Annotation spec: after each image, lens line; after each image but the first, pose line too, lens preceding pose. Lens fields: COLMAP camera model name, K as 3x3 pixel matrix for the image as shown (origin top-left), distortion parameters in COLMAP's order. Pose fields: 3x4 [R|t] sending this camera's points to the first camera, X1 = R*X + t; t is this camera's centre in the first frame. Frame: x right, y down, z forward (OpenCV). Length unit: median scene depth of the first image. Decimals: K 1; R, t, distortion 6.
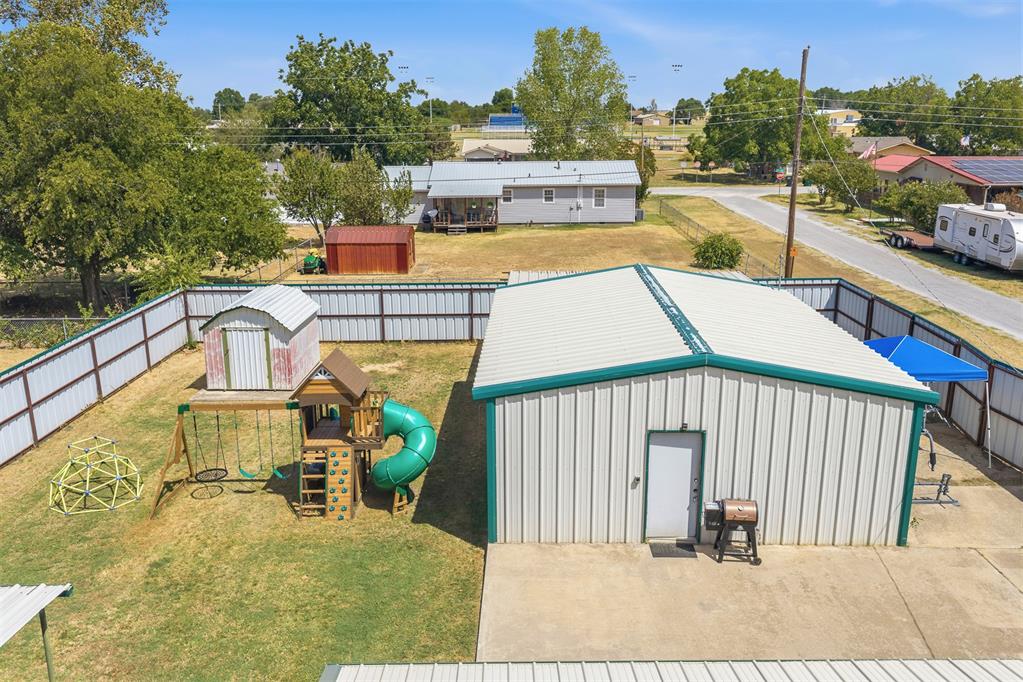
lens RADIAL K [[847.3, 0, 508.9], [0, 847.3, 343.8], [0, 0, 1]] dist [0.011462, -0.009974]
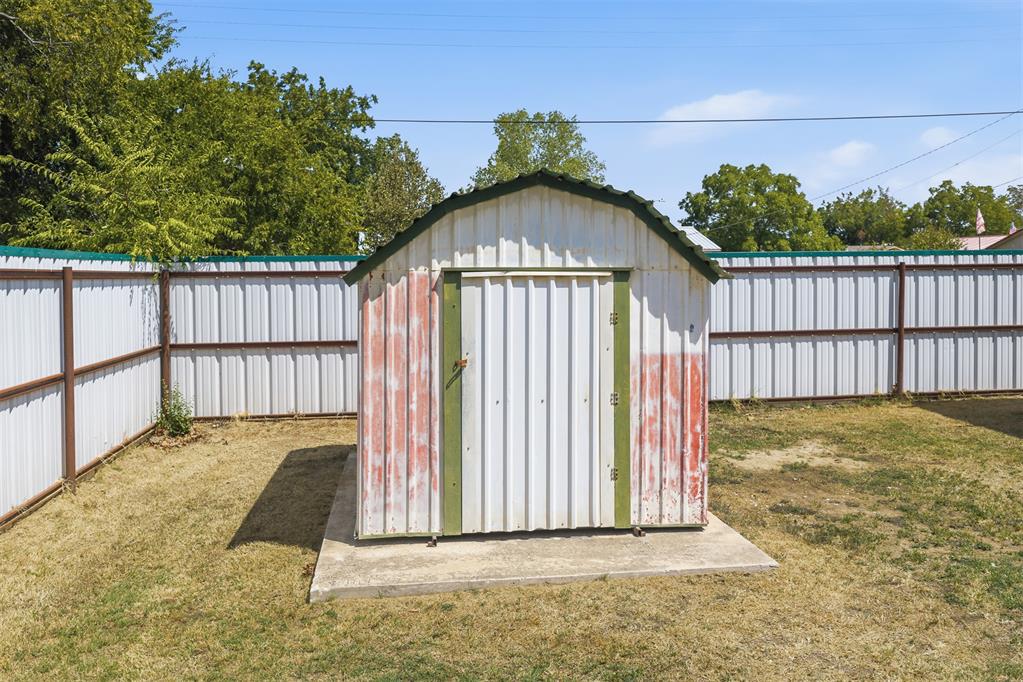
lens RADIAL K [[847.3, 0, 507.2], [0, 847.3, 332.2], [0, 0, 1]] dist [0.011462, -0.009974]
pose [[0.987799, -0.011084, 0.155341, -0.299222], [0.041022, 0.980758, -0.190870, 0.037475], [-0.150236, 0.194913, 0.969246, 0.643537]]
